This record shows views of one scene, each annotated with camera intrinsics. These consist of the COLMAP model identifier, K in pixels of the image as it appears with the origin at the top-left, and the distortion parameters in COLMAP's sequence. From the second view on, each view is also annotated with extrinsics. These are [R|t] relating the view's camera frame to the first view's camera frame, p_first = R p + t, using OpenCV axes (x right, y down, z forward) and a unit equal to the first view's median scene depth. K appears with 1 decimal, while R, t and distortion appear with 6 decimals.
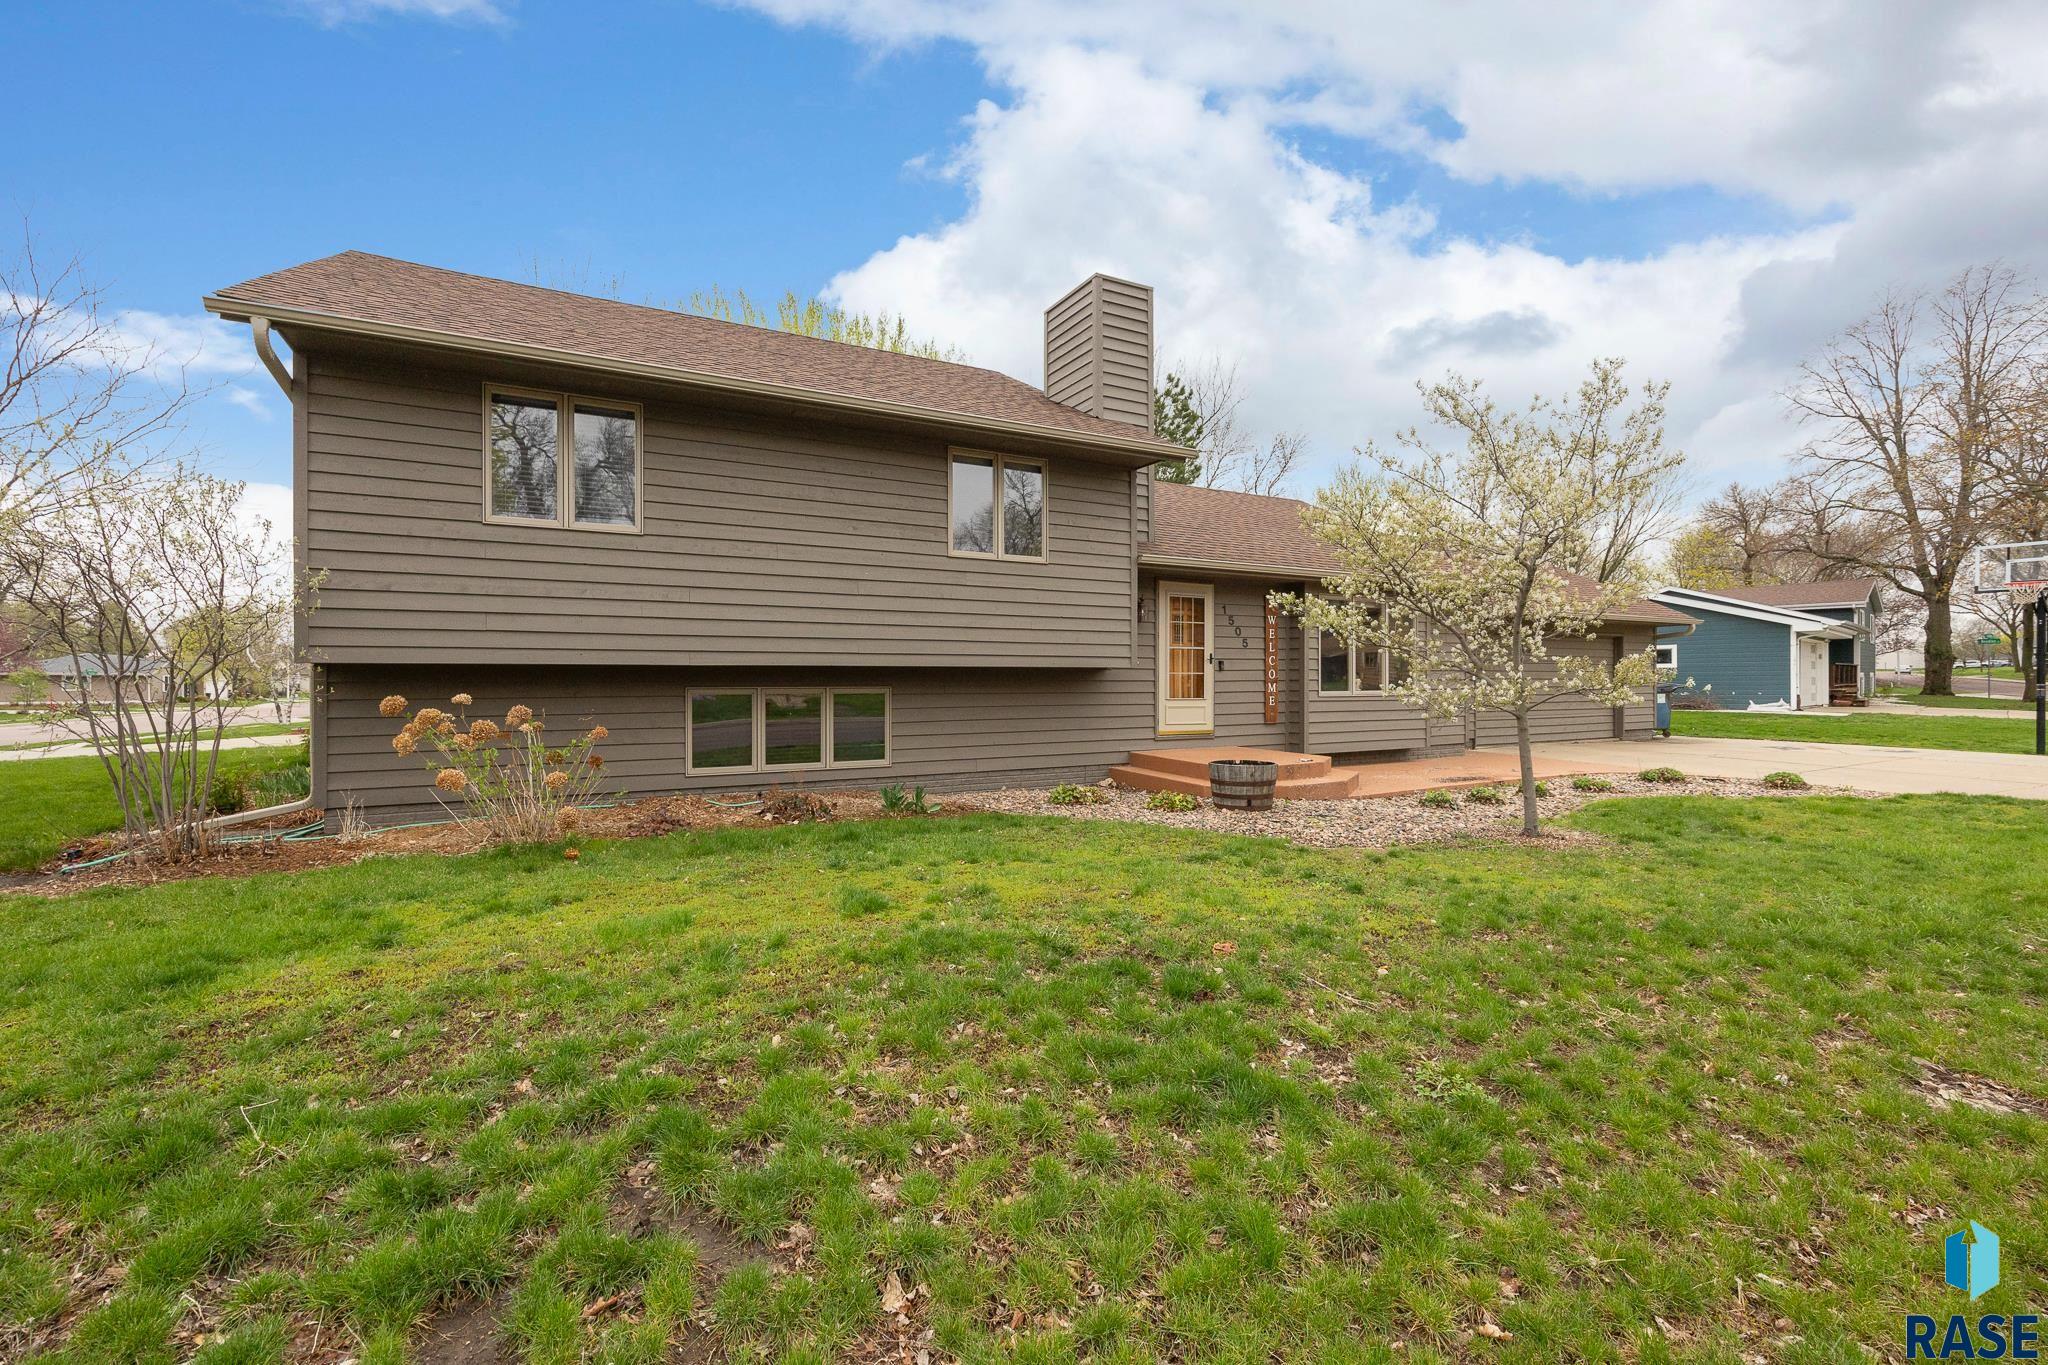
lens RADIAL K [[850.3, 0, 1038.5], [0, 850.3, 700.8], [0, 0, 1]] dist [-0.001252, 0.000465]
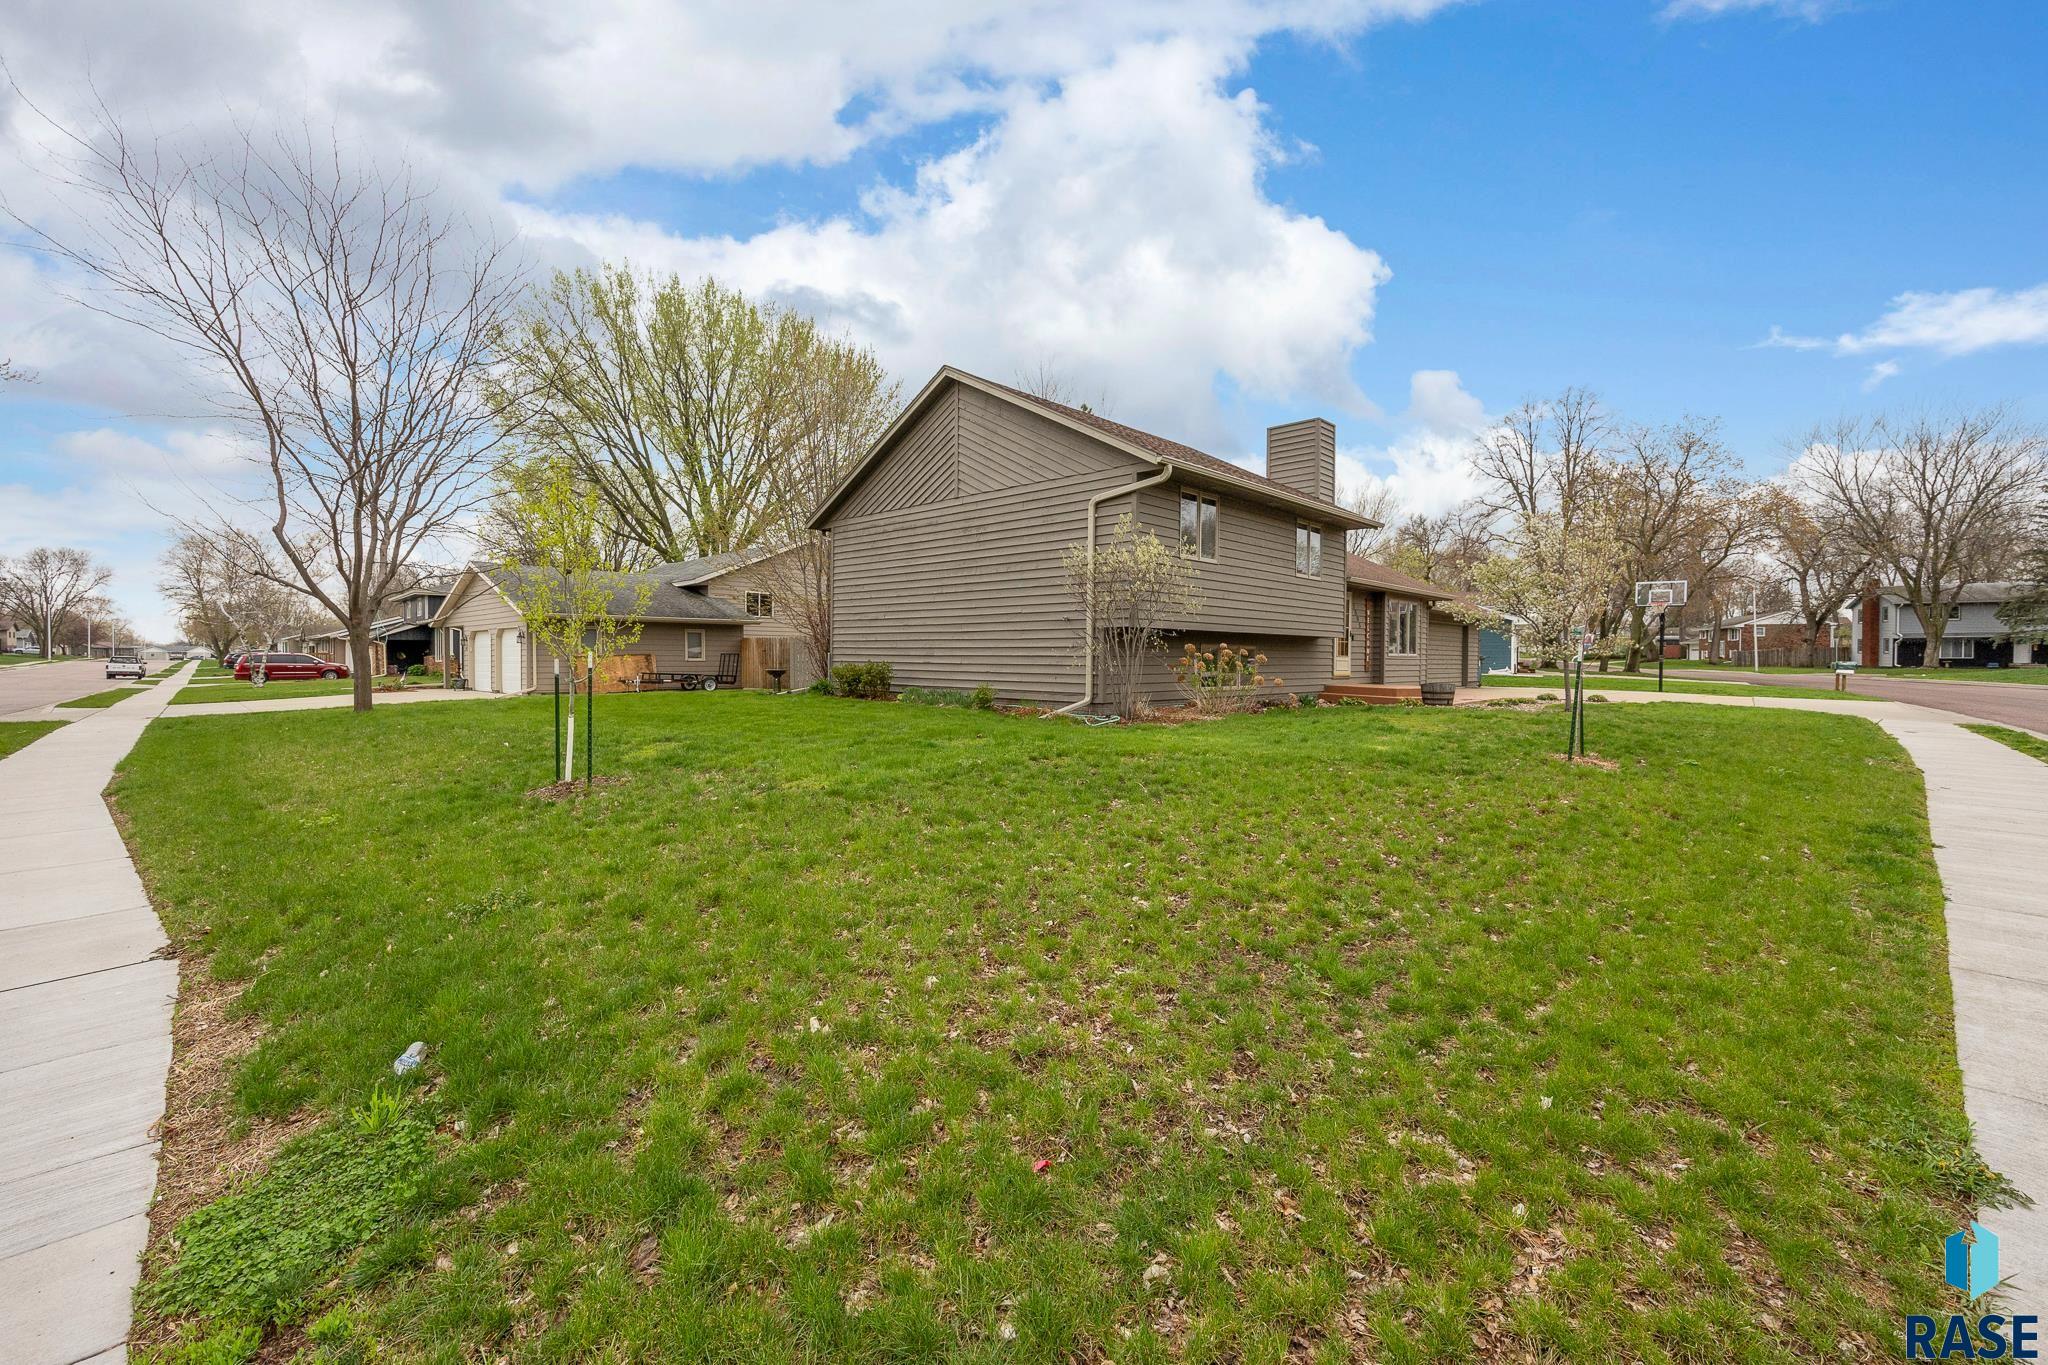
lens RADIAL K [[850.3, 0, 1028.8], [0, 850.3, 684.0], [0, 0, 1]] dist [-0.001252, 0.000465]
pose [[0.949352, 0.000854, 0.314213, -0.994058], [-0.003373, 0.999966, 0.007473, 0.044393], [-0.314196, -0.008155, 0.949323, -0.480790]]
